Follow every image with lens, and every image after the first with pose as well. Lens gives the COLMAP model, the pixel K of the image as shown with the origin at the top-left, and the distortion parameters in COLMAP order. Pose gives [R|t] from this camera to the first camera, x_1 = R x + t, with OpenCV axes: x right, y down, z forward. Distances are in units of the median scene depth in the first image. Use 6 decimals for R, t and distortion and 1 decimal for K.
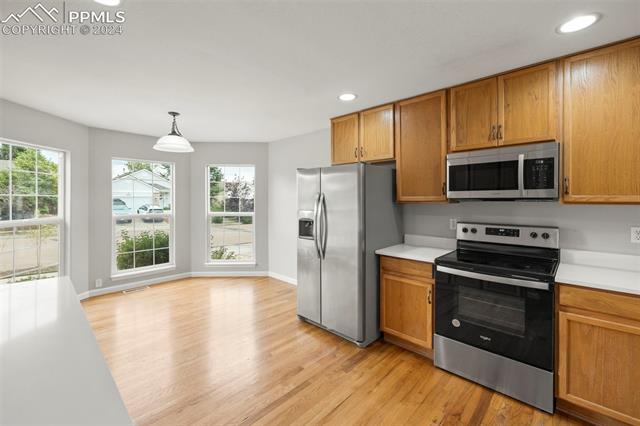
lens RADIAL K [[264.5, 0, 323.9], [0, 264.5, 202.3], [0, 0, 1]] dist [0.000316, -0.000027]
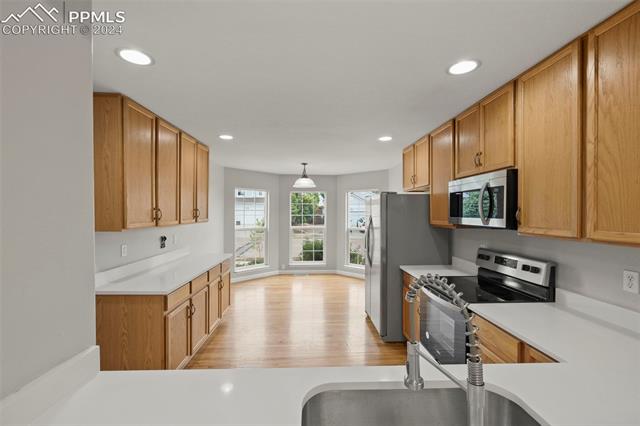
lens RADIAL K [[274.9, 0, 323.9], [0, 274.9, 217.3], [0, 0, 1]] dist [-0.004404, -0.001817]
pose [[0.724118, 0.012772, -0.689557, 0.637140], [-0.006247, 0.999909, 0.011960, -0.037058], [0.689647, -0.004353, 0.724132, -0.097468]]
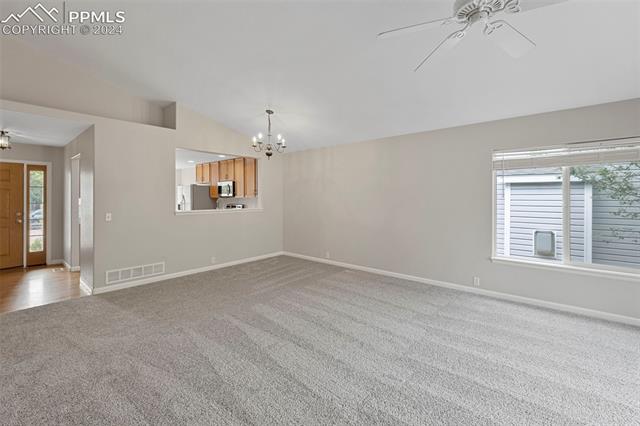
lens RADIAL K [[274.9, 0, 326.7], [0, 274.9, 198.5], [0, 0, 1]] dist [-0.004404, -0.001817]
pose [[0.997090, 0.004814, 0.076076, 1.127242], [-0.005100, 0.999981, 0.003565, -0.001990], [-0.076057, -0.003943, 0.997096, -1.765192]]
